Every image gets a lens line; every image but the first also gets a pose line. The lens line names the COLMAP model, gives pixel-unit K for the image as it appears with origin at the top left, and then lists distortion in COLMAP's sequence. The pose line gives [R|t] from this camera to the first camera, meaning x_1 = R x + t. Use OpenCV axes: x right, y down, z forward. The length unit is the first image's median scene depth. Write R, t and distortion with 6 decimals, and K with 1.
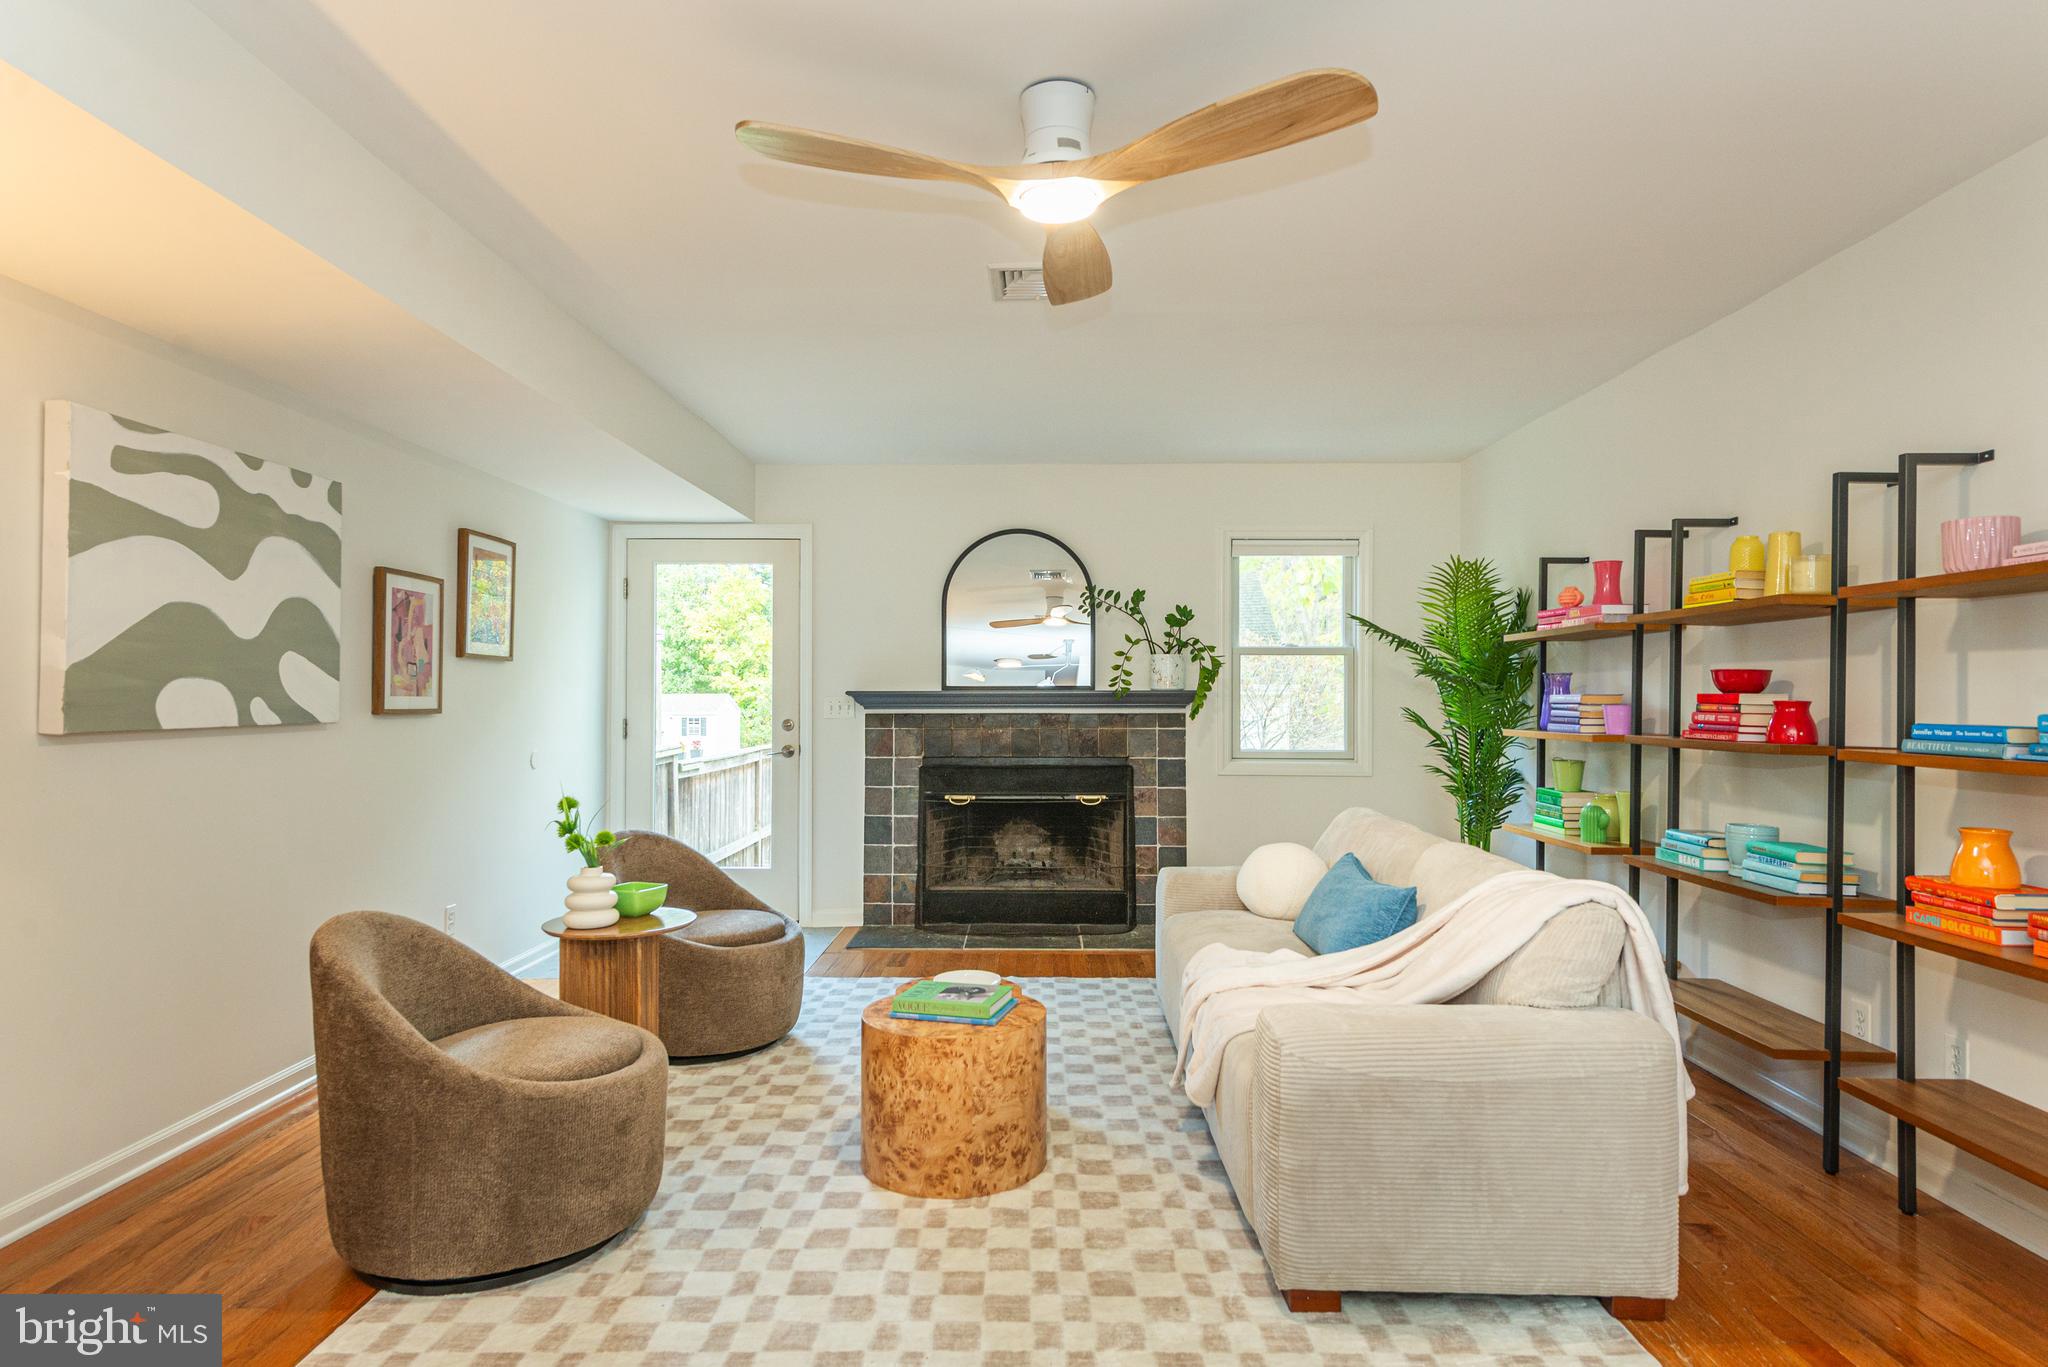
lens RADIAL K [[1158.8, 0, 1013.8], [0, 1158.8, 682.0], [0, 0, 1]] dist [0.016325, -0.005013]
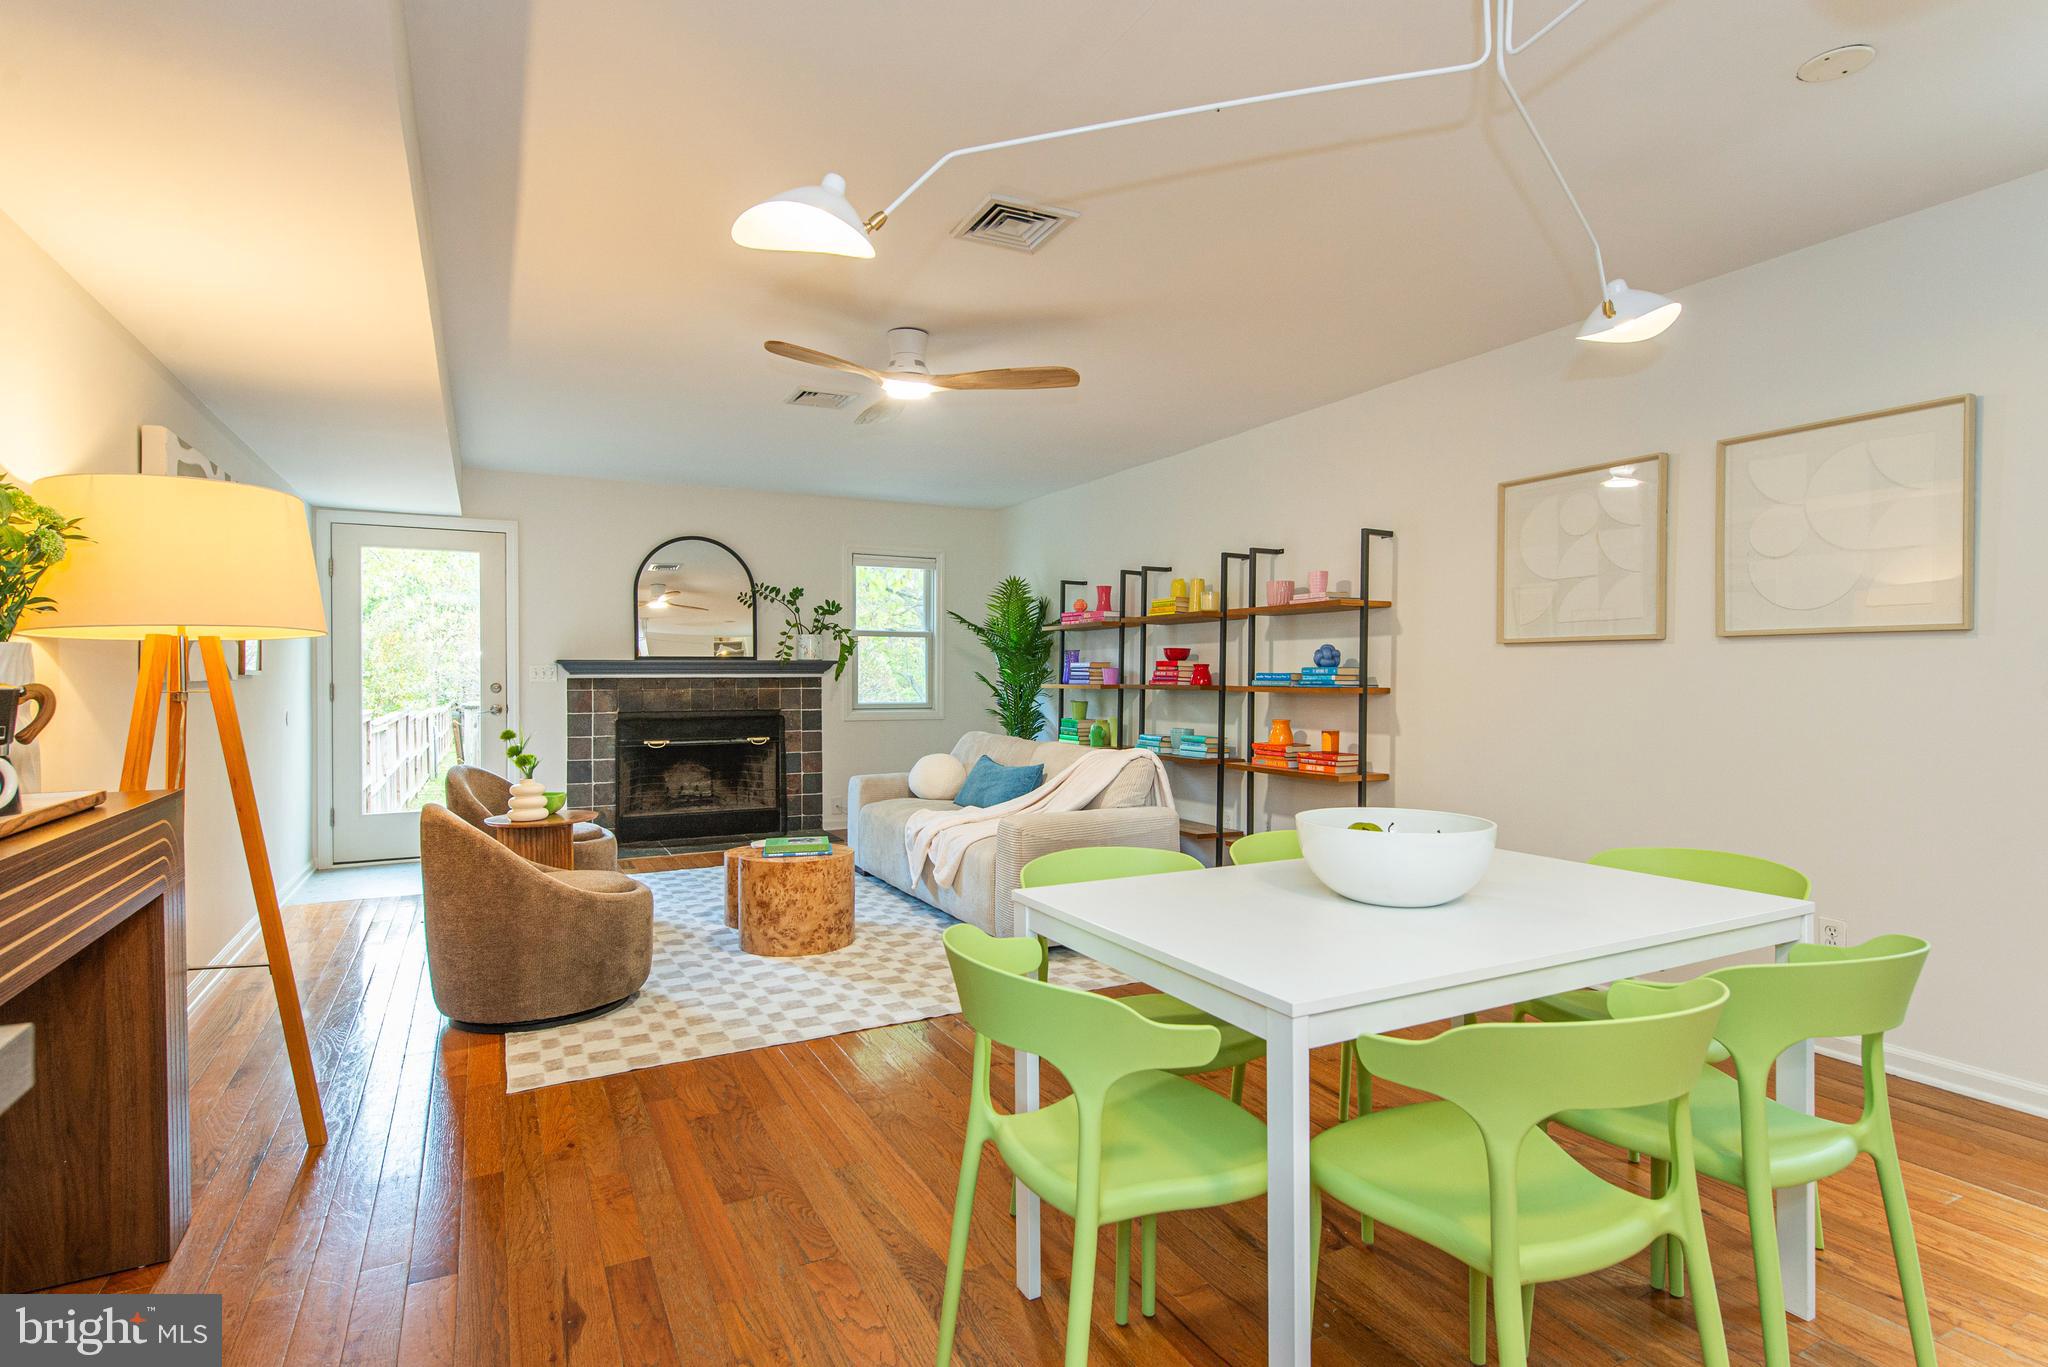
lens RADIAL K [[1088.5, 0, 1025.9], [0, 1088.5, 684.2], [0, 0, 1]] dist [0.002840, -0.000194]
pose [[0.873269, -0.005902, 0.487202, -0.427120], [-0.004561, 0.999784, 0.020285, 0.012148], [-0.487217, -0.019936, 0.873053, -0.406484]]
